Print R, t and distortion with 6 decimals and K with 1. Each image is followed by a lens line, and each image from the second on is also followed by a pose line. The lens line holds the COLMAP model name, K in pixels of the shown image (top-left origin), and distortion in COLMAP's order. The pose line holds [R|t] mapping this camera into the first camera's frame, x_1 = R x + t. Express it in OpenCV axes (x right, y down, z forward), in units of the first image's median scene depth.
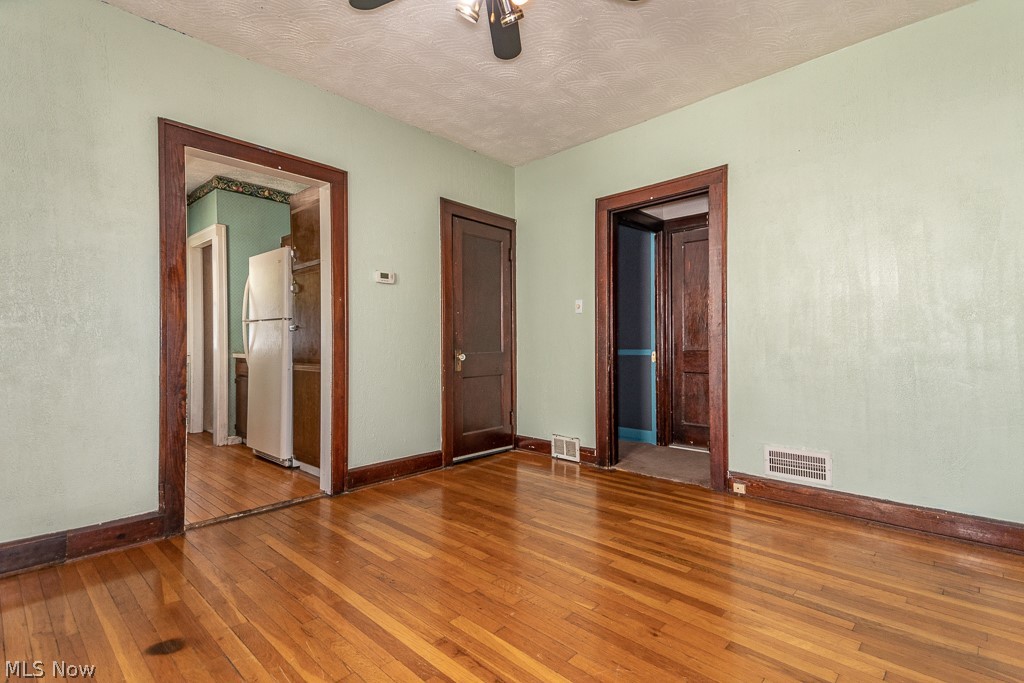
lens RADIAL K [[478.7, 0, 519.0], [0, 478.7, 340.8], [0, 0, 1]] dist [0.026967, 0.000100]
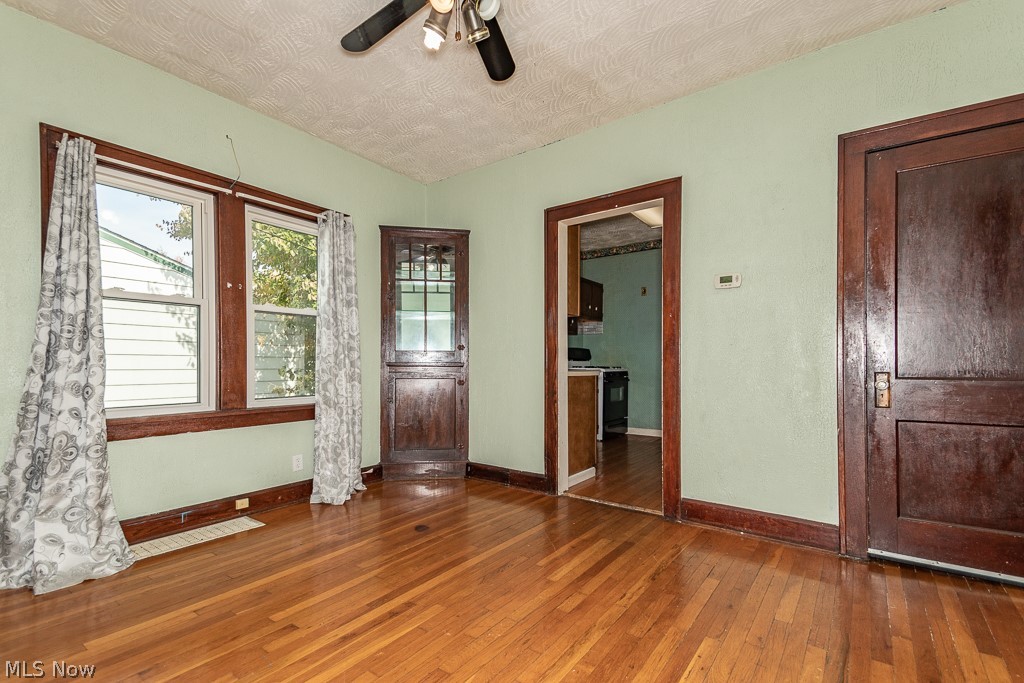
lens RADIAL K [[478.7, 0, 496.3], [0, 478.7, 364.0], [0, 0, 1]] dist [0.026967, 0.000100]
pose [[0.075075, -0.001218, -0.997177, 0.625464], [0.003525, 0.999993, -0.000956, 0.011075], [0.997172, -0.003444, 0.075079, 0.660187]]
